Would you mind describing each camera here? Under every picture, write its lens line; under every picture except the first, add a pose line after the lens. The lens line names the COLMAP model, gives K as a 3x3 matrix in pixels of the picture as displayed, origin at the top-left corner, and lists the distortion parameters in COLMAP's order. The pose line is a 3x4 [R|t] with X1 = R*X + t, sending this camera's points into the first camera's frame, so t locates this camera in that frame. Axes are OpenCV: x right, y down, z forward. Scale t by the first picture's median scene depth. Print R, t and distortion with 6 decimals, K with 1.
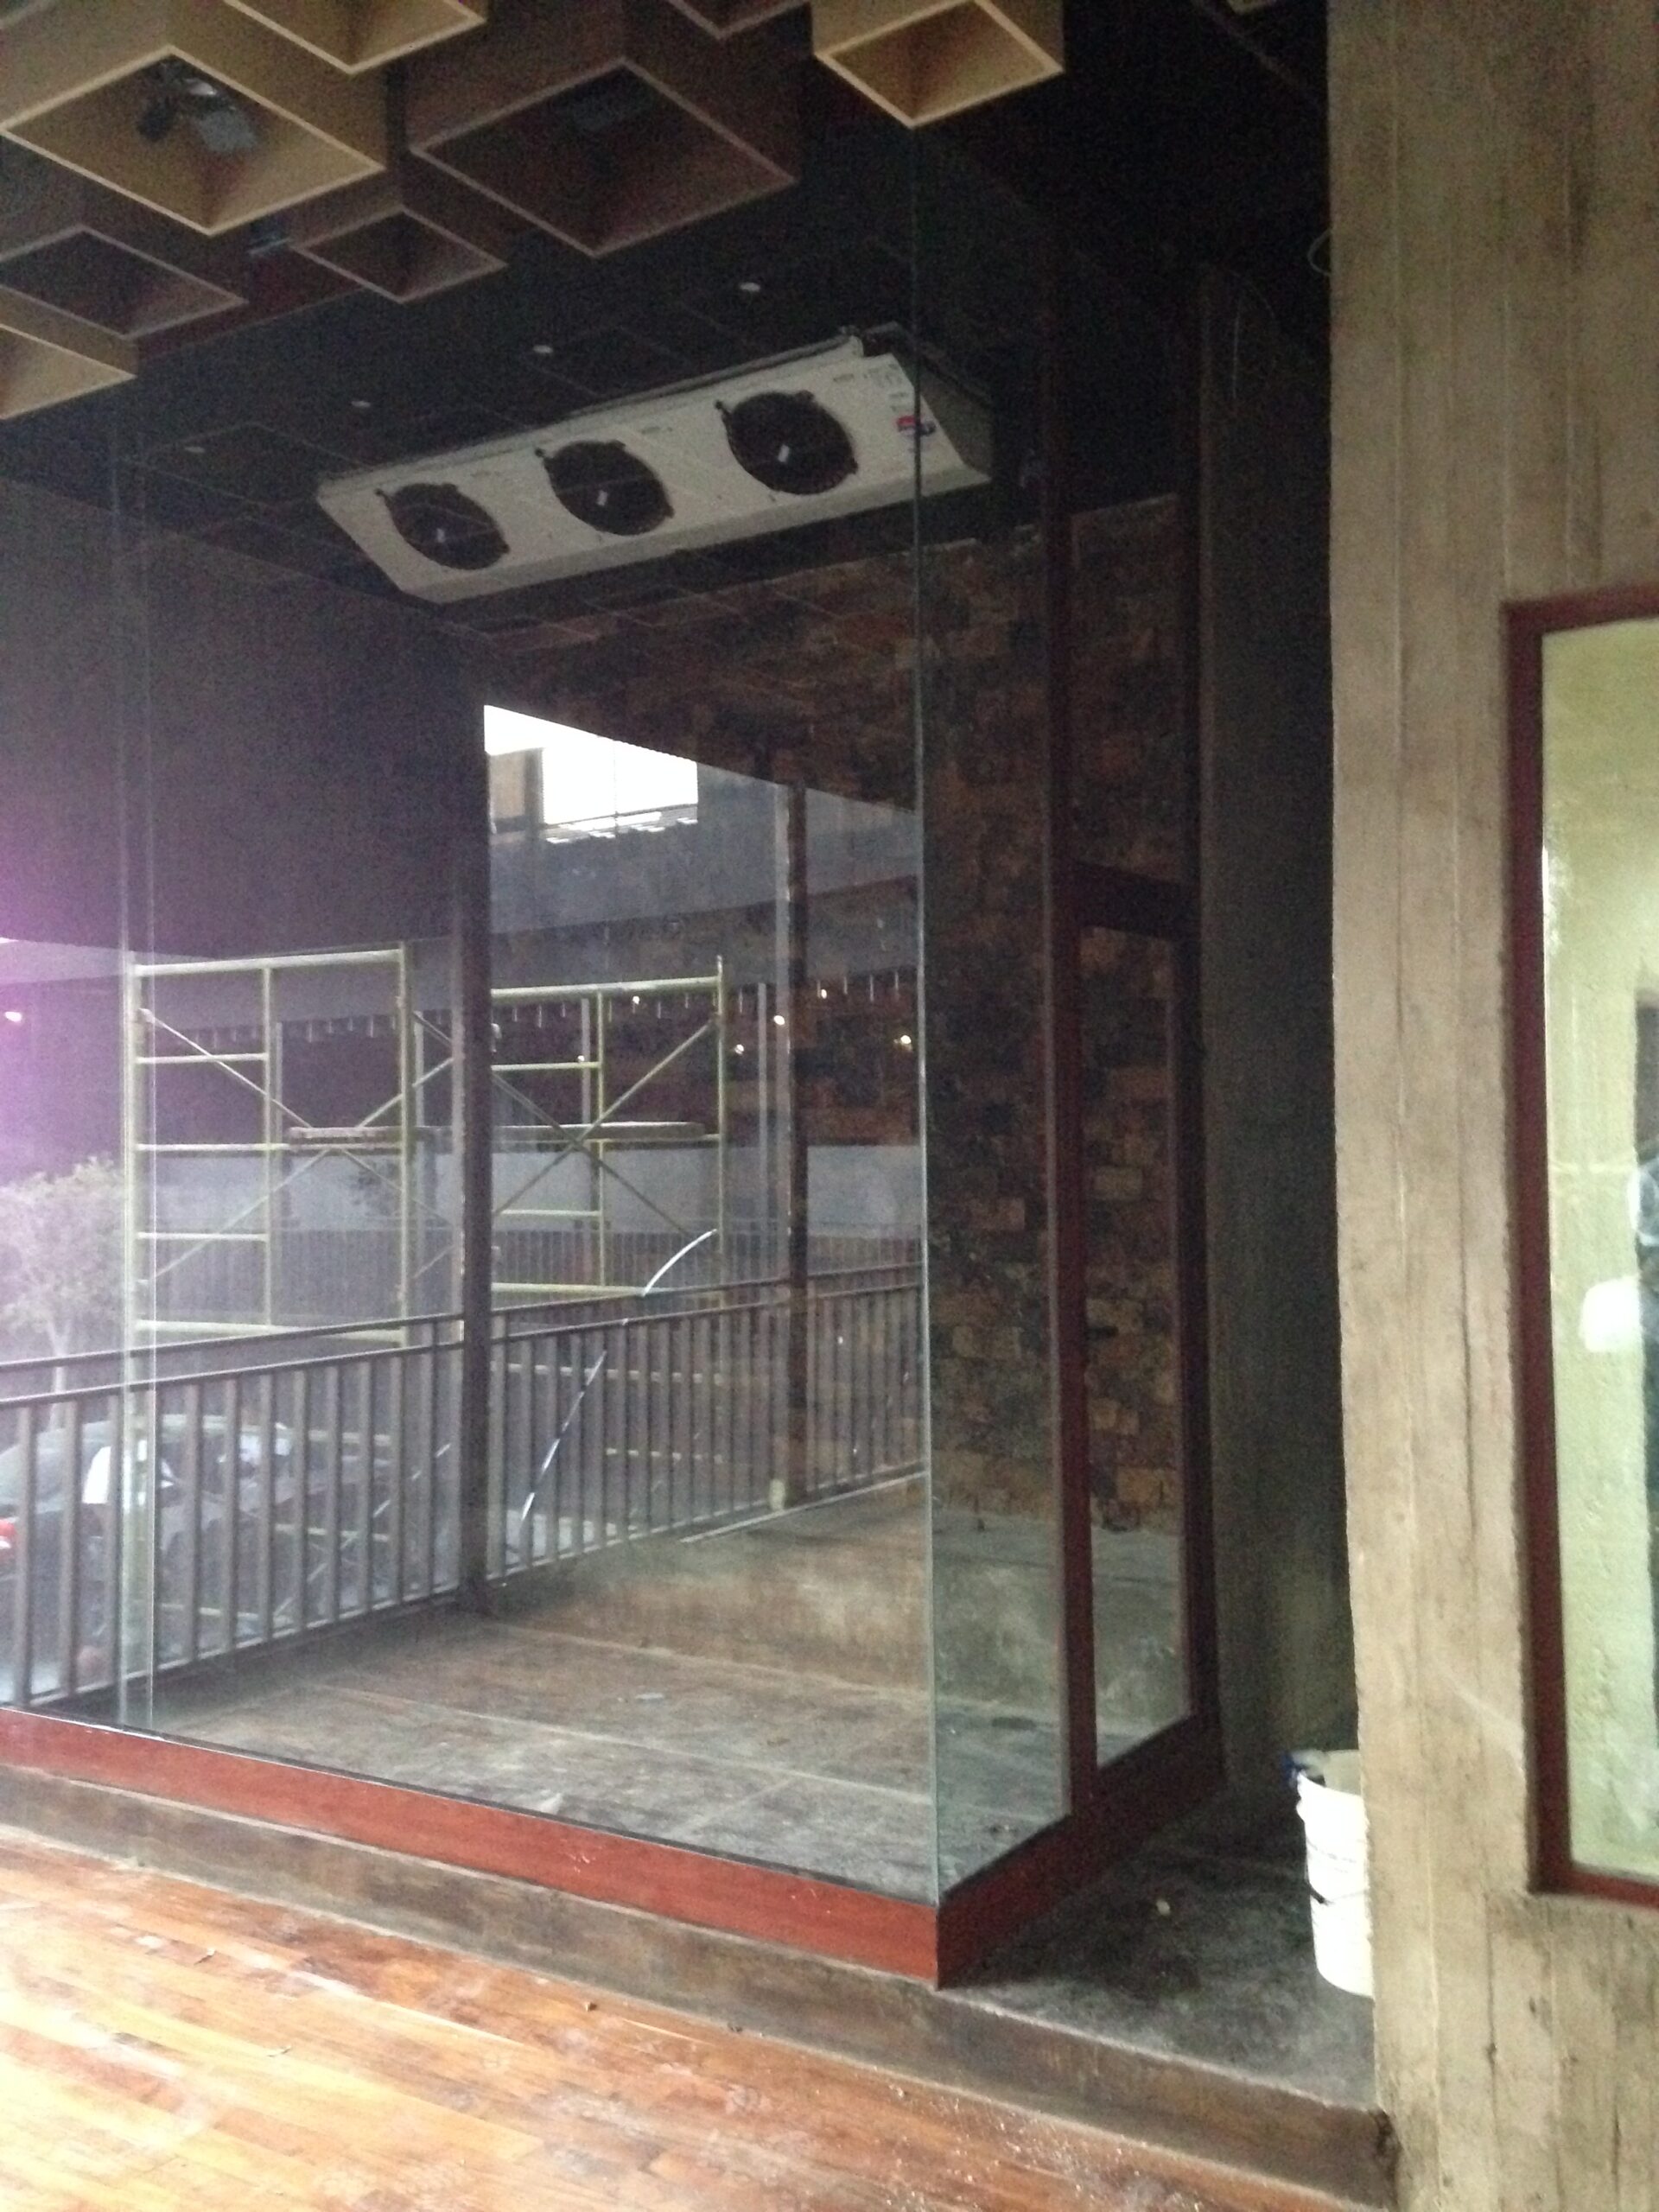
lens RADIAL K [[2146.7, 0, 829.5], [0, 2146.7, 1106.0], [0, 0, 1]] dist [0.116364, -0.016119]
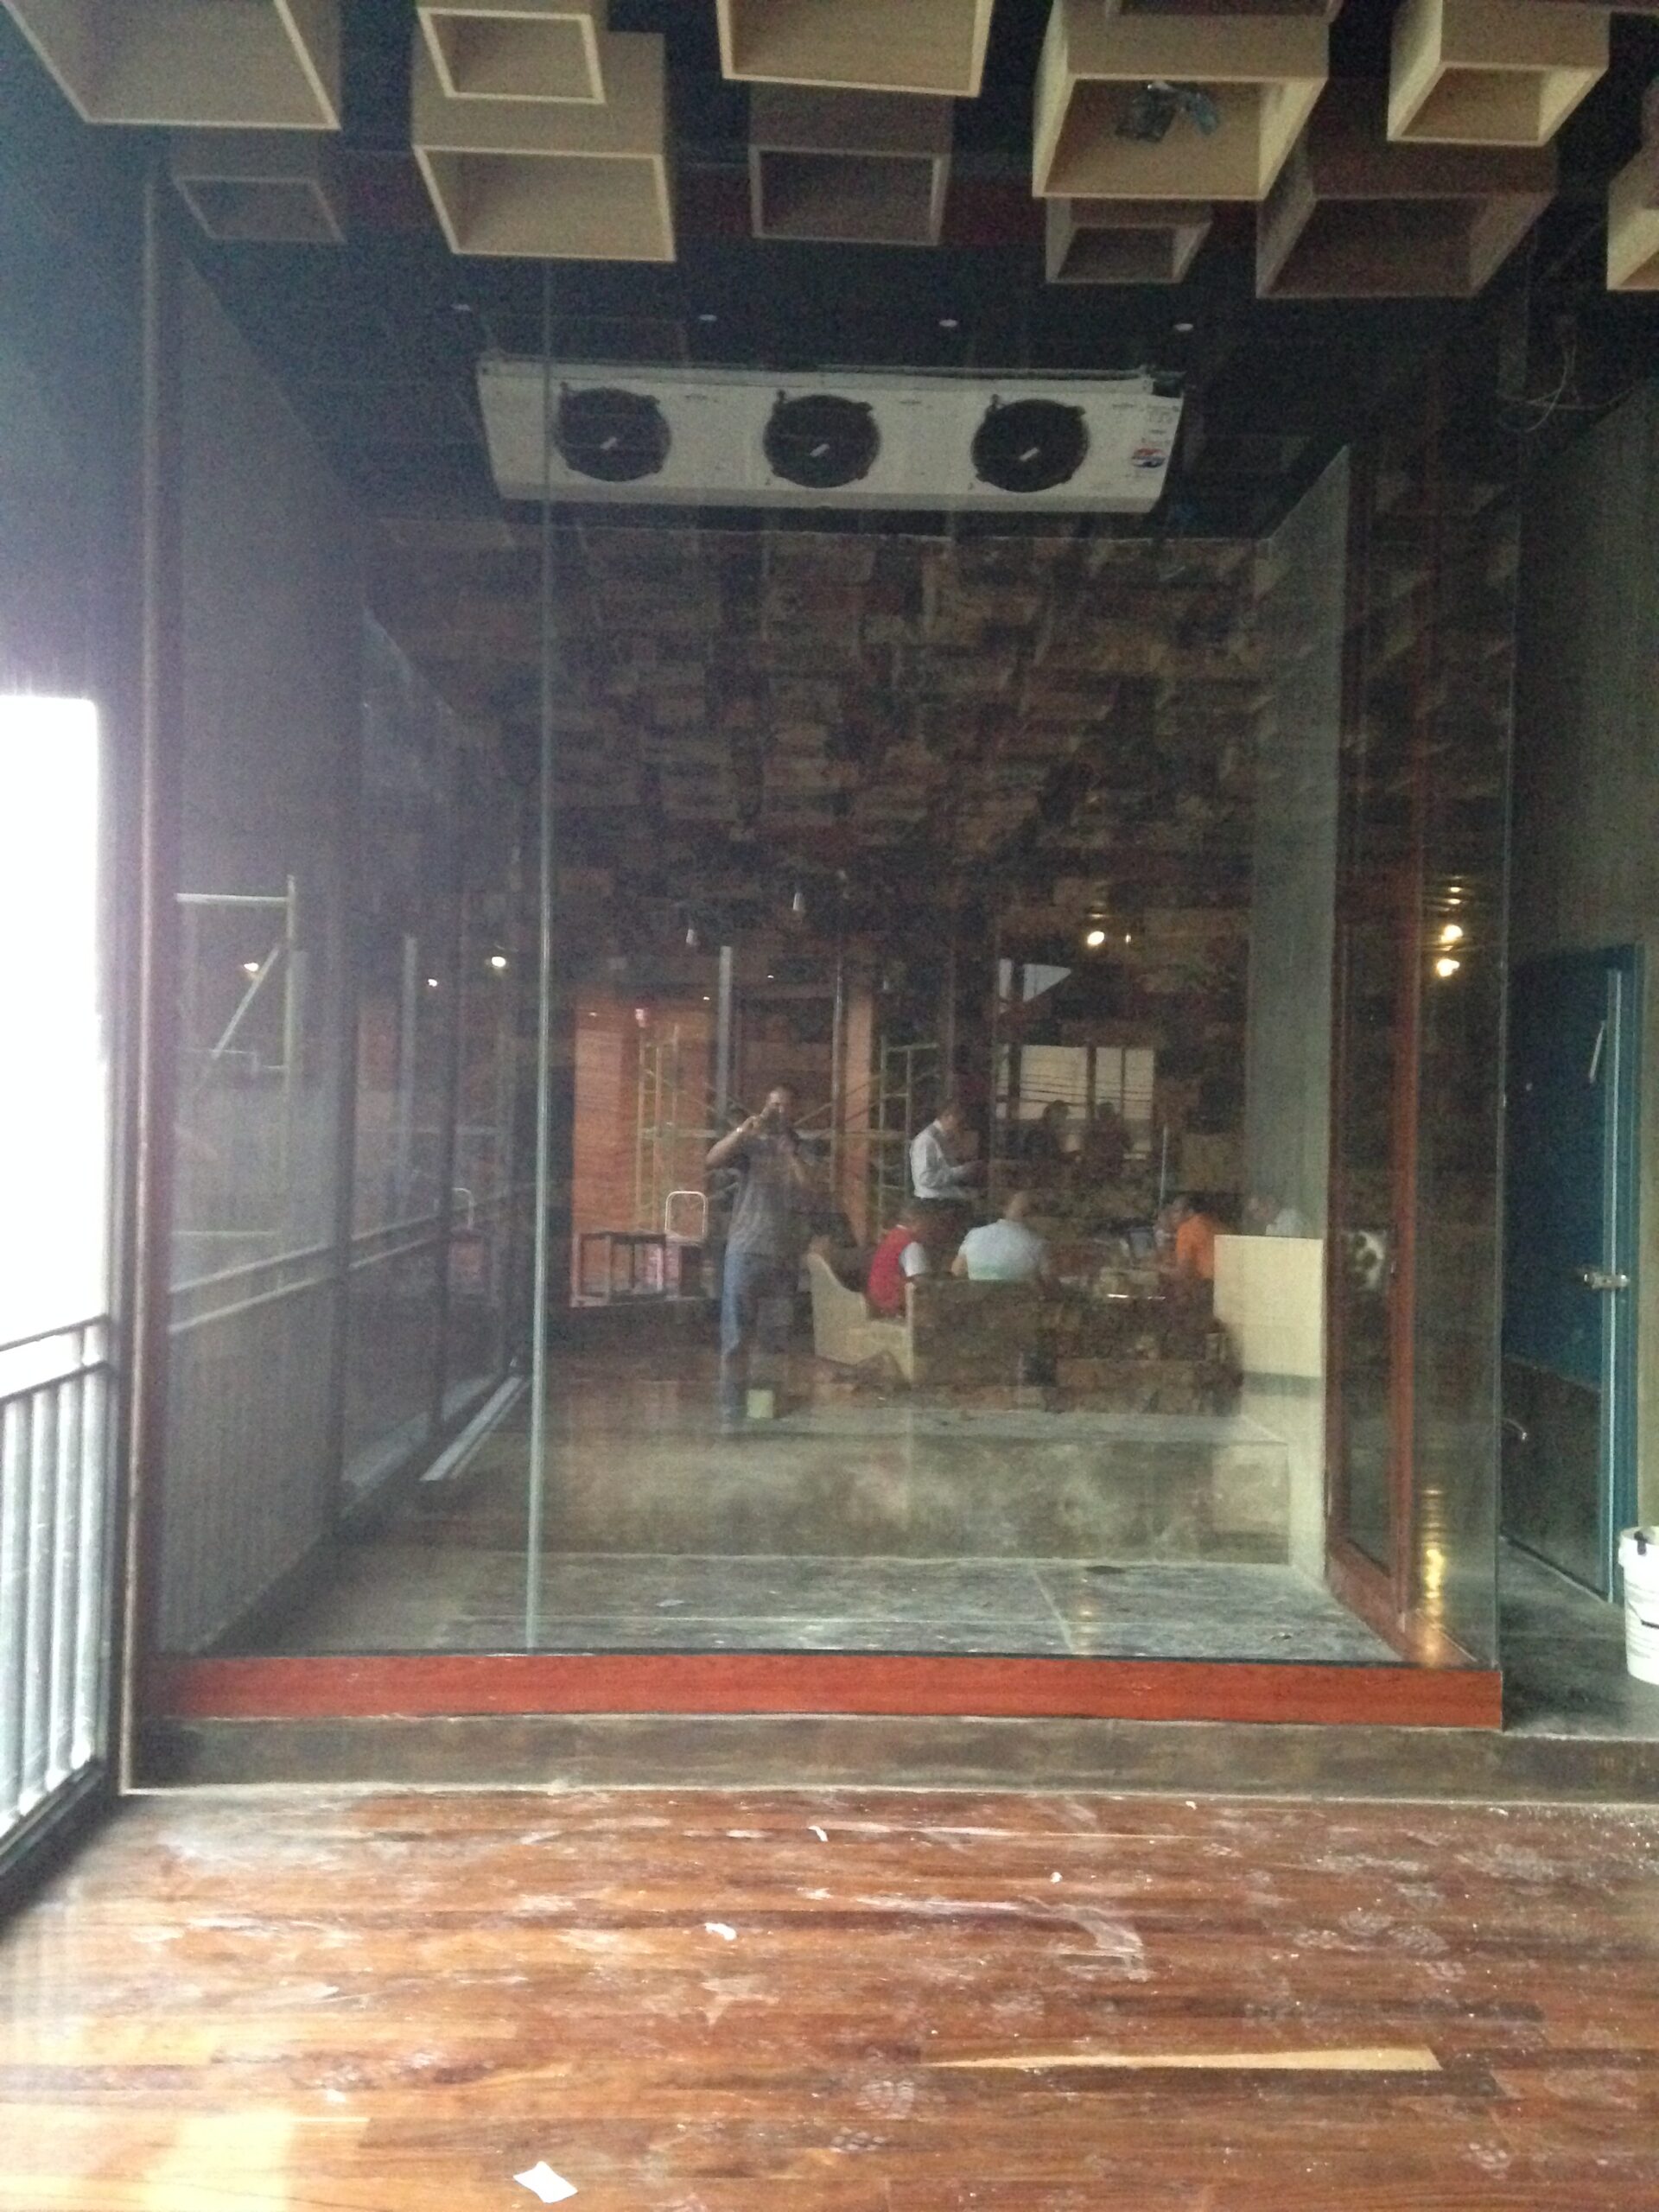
lens RADIAL K [[2146.7, 0, 829.5], [0, 2146.7, 1106.0], [0, 0, 1]] dist [0.116364, -0.016119]
pose [[0.797220, 0.029518, 0.602967, -0.810237], [-0.038645, 0.999251, 0.002176, 0.038128], [-0.602451, -0.025036, 0.797763, 0.170356]]
